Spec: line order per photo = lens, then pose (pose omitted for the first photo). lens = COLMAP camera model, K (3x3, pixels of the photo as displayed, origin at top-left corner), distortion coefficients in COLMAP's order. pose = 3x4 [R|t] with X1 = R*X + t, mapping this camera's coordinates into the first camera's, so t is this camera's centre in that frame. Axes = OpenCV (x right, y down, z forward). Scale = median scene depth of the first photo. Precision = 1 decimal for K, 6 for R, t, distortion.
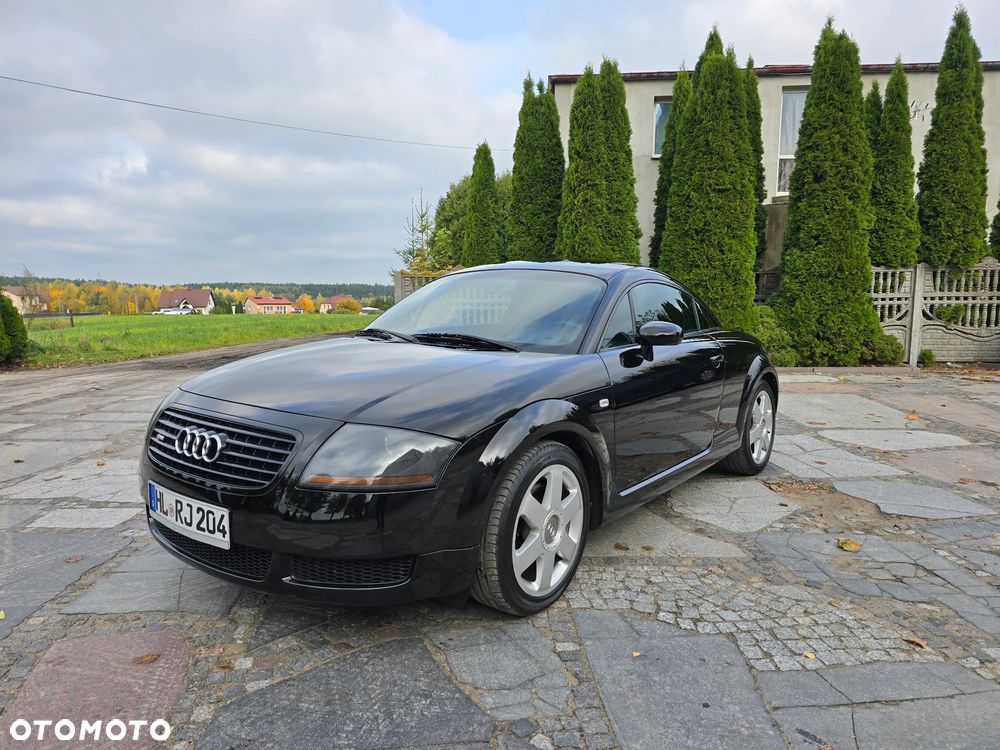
lens RADIAL K [[669.2, 0, 500.0], [0, 669.2, 375.0], [0, 0, 1]] dist [0.061595, -0.052952]
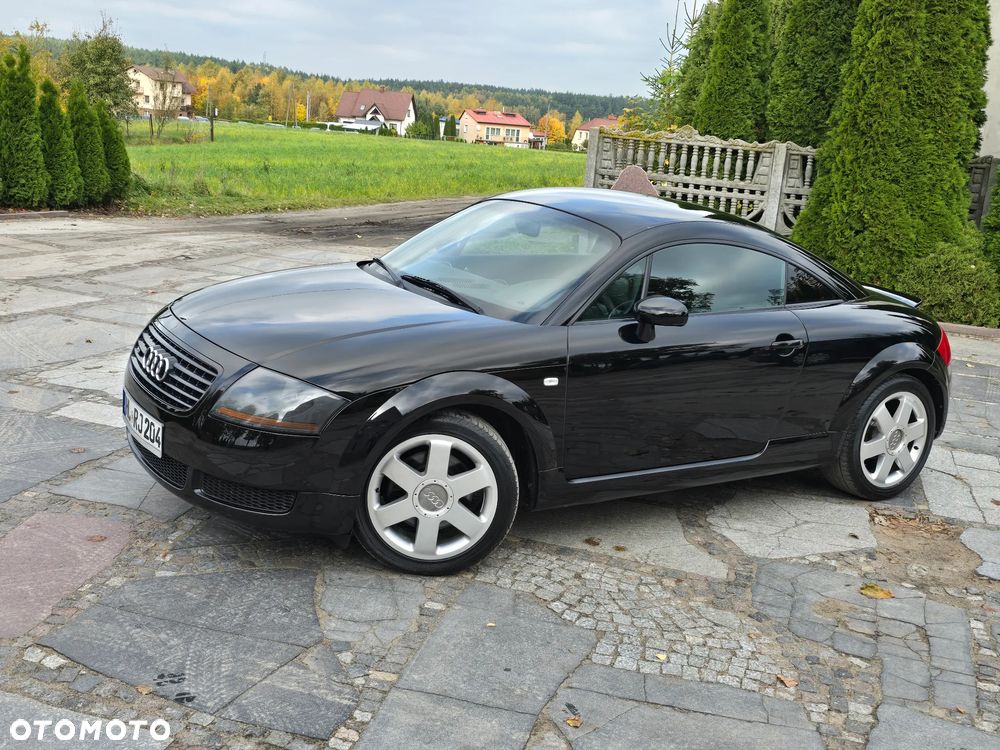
lens RADIAL K [[1127.6, 0, 500.0], [0, 1127.6, 375.0], [0, 0, 1]] dist [0.122387, -0.264627]
pose [[0.942875, 0.148452, -0.298242, 0.443070], [-0.117509, 0.985888, 0.119235, -0.117808], [0.311734, -0.077377, 0.947014, -0.411193]]
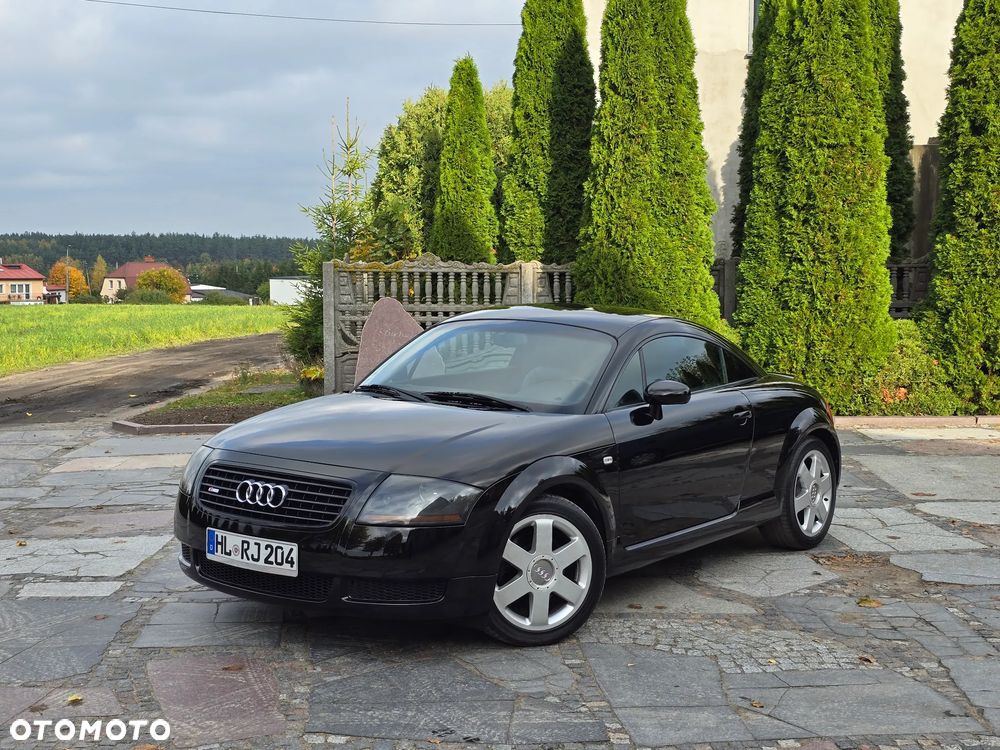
lens RADIAL K [[1406.7, 0, 518.2], [0, 1406.7, 354.6], [0, 0, 1]] dist [0.219348, -0.771716]
pose [[0.999598, -0.003699, 0.028103, -0.046236], [0.005087, 0.998762, -0.049489, -0.013150], [-0.027885, 0.049612, 0.998379, -1.026218]]
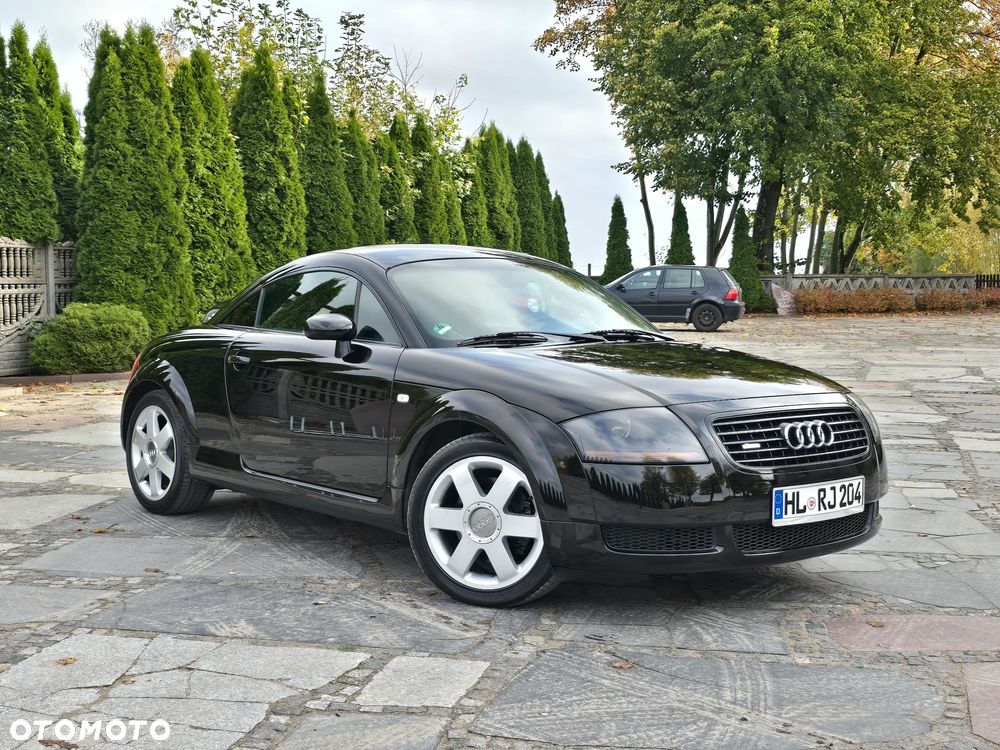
lens RADIAL K [[1340.0, 0, 470.3], [0, 1340.0, 370.9], [0, 0, 1]] dist [0.194589, -0.605142]
pose [[0.211253, -0.063143, 0.975390, -1.769991], [0.107630, 0.993345, 0.040994, -0.098093], [-0.971487, 0.096321, 0.216643, 0.708948]]
